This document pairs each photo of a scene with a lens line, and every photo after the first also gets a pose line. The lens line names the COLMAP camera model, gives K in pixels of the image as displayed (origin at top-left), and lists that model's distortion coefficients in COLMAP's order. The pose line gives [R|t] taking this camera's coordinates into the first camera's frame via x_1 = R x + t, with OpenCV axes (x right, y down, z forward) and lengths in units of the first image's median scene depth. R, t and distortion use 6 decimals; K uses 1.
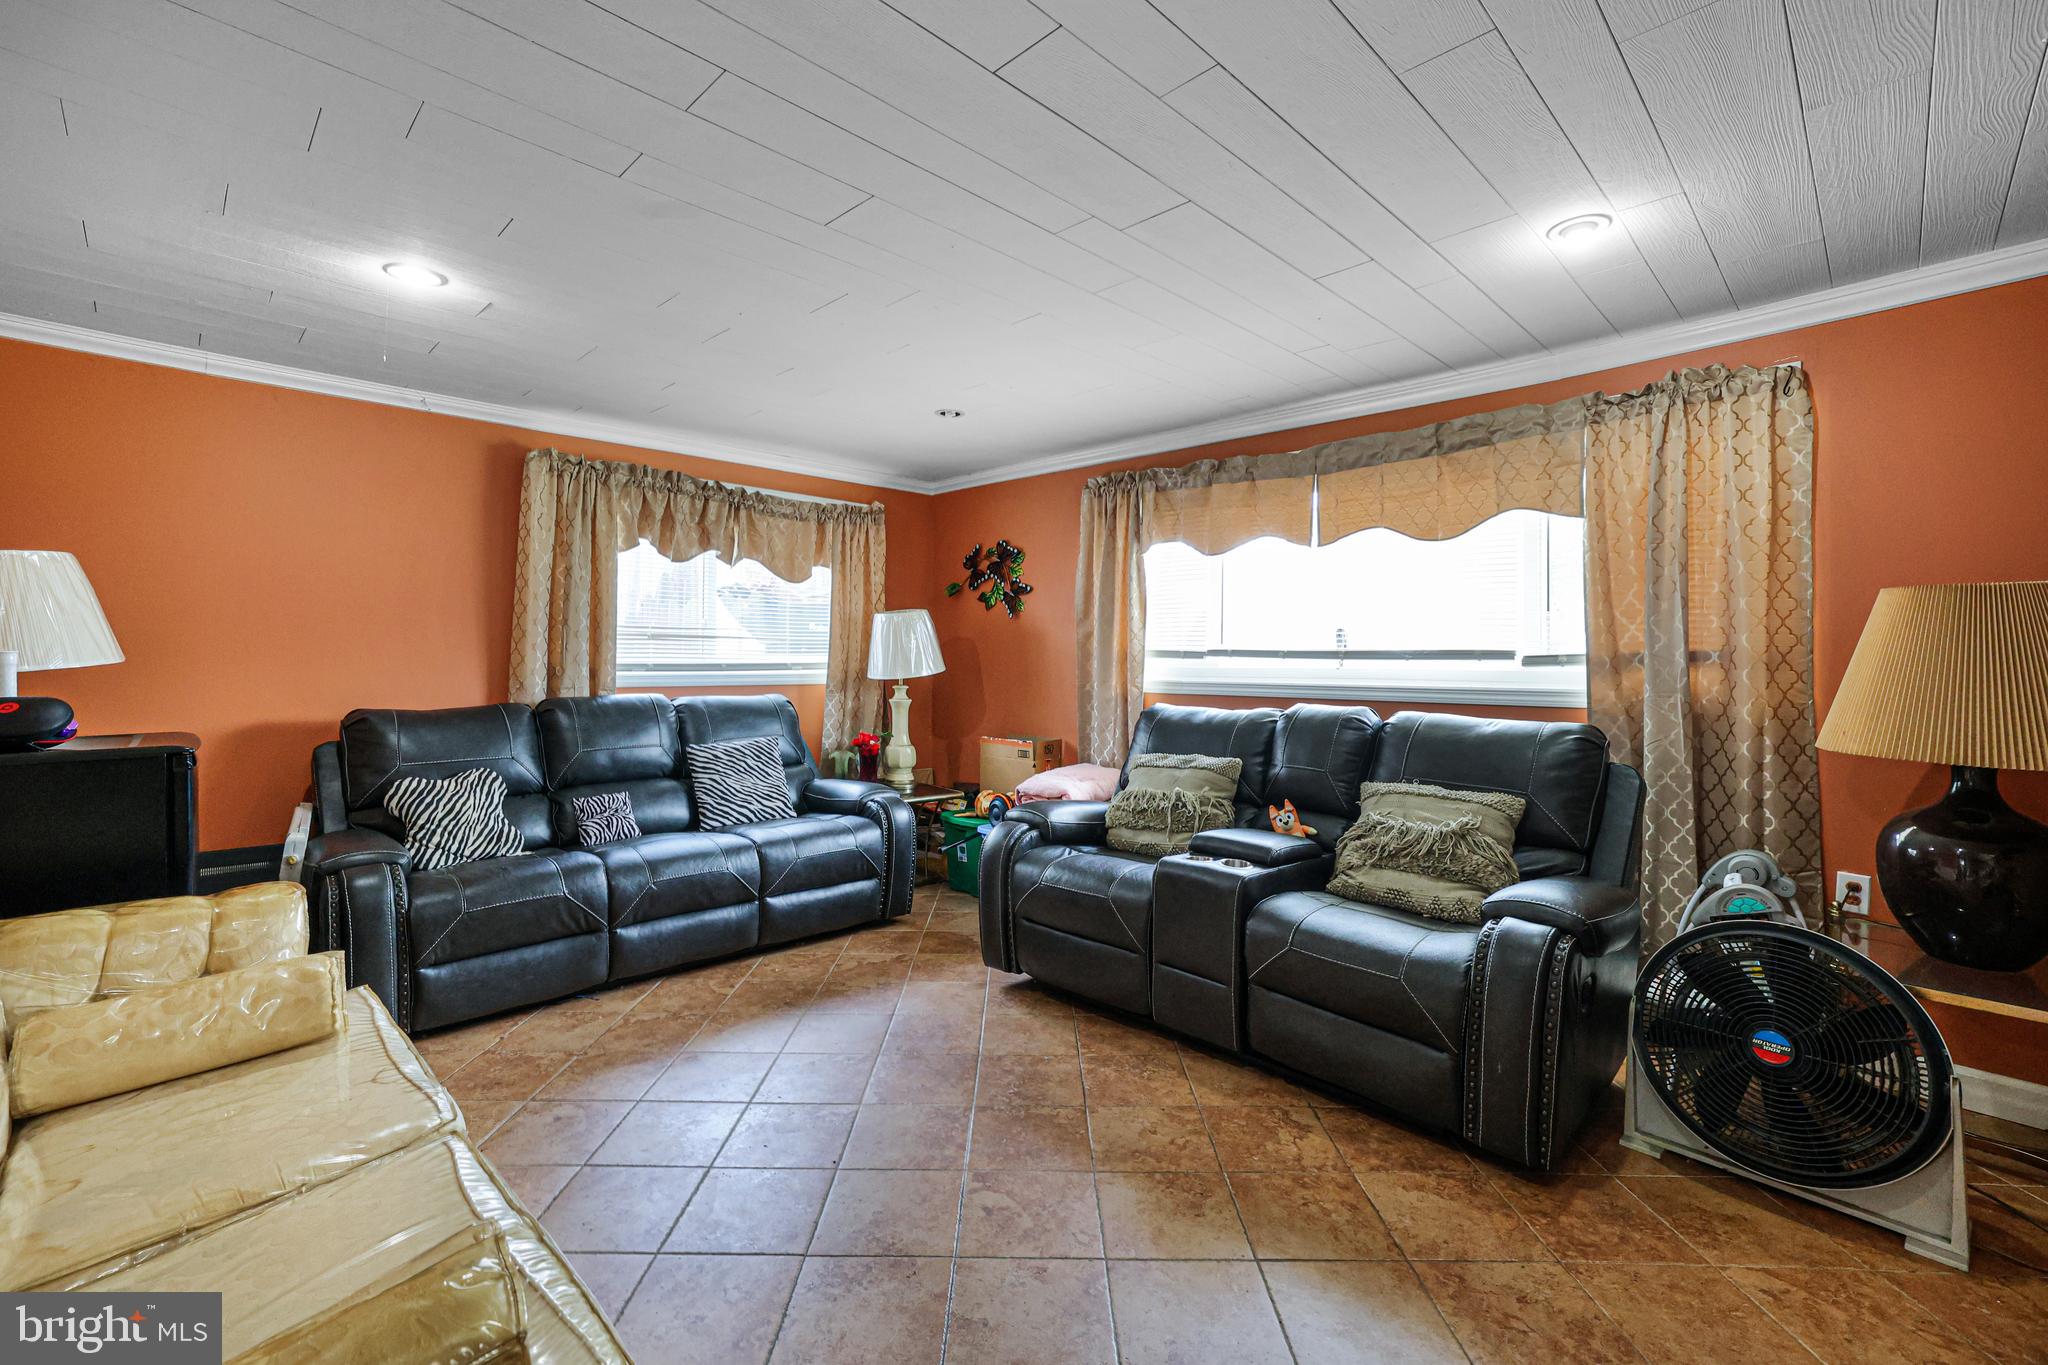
lens RADIAL K [[885.3, 0, 1015.9], [0, 885.3, 648.9], [0, 0, 1]] dist [-0.016321, 0.000104]
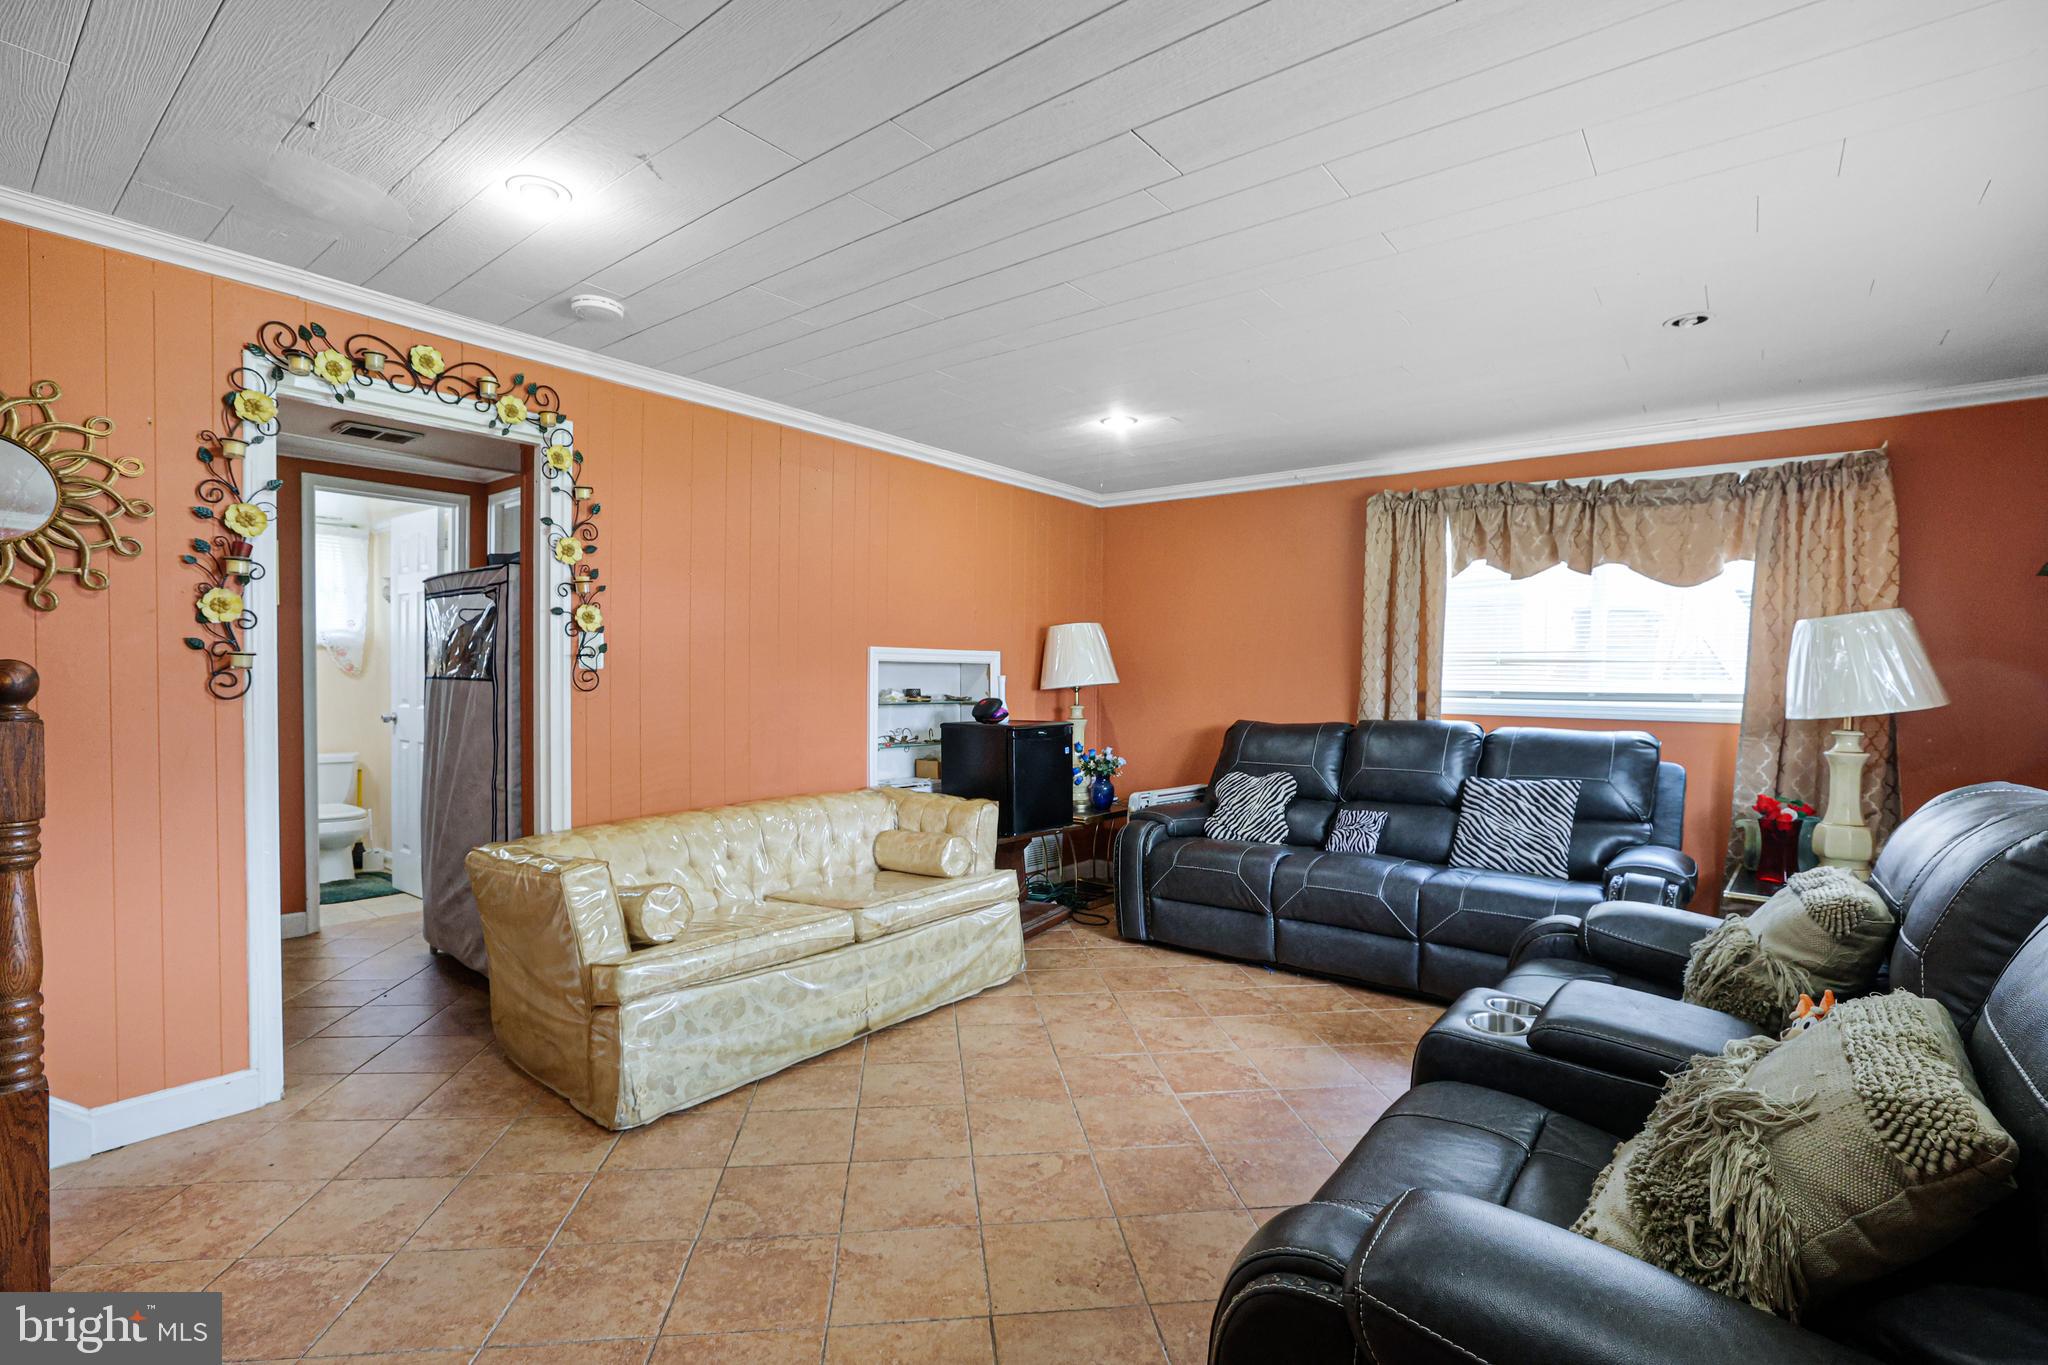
lens RADIAL K [[939.5, 0, 1024.1], [0, 939.5, 708.8], [0, 0, 1]] dist [-0.055215, 0.026636]
pose [[0.129002, 0.027345, -0.991267, 0.541655], [-0.000330, 0.999621, 0.027533, 0.009136], [0.991644, -0.003225, 0.128962, 0.399170]]
